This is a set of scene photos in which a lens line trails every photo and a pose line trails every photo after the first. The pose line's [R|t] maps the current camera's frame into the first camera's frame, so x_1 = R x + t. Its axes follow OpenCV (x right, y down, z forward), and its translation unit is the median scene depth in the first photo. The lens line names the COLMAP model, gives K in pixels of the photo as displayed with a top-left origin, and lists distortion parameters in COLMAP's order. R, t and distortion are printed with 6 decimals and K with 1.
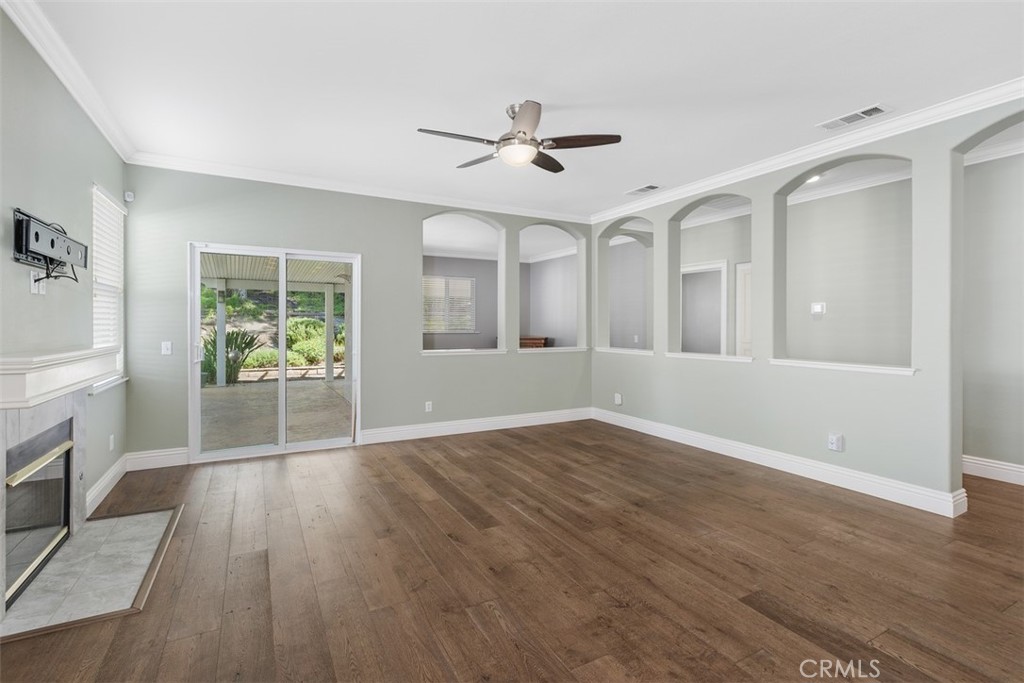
lens RADIAL K [[468.7, 0, 514.1], [0, 468.7, 332.6], [0, 0, 1]] dist [0.001041, -0.000016]
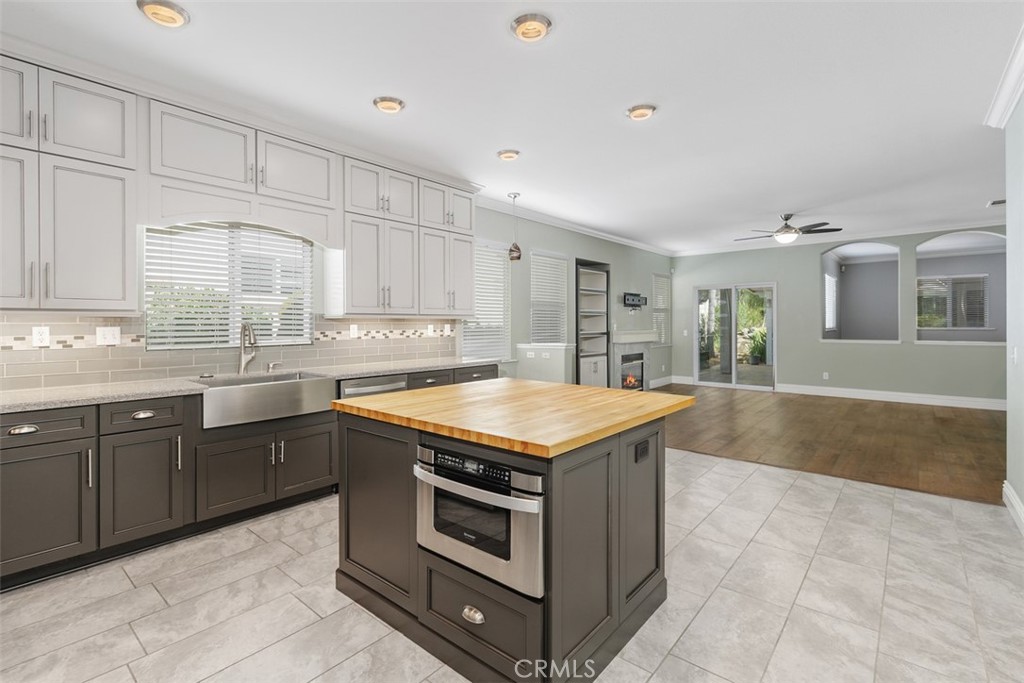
lens RADIAL K [[468.7, 0, 513.8], [0, 468.7, 333.0], [0, 0, 1]] dist [0.001041, -0.000016]
pose [[0.352164, 0.005714, -0.935921, 0.958876], [-0.006459, 0.999972, 0.003675, 0.022699], [0.935916, 0.004751, 0.352192, -0.520793]]
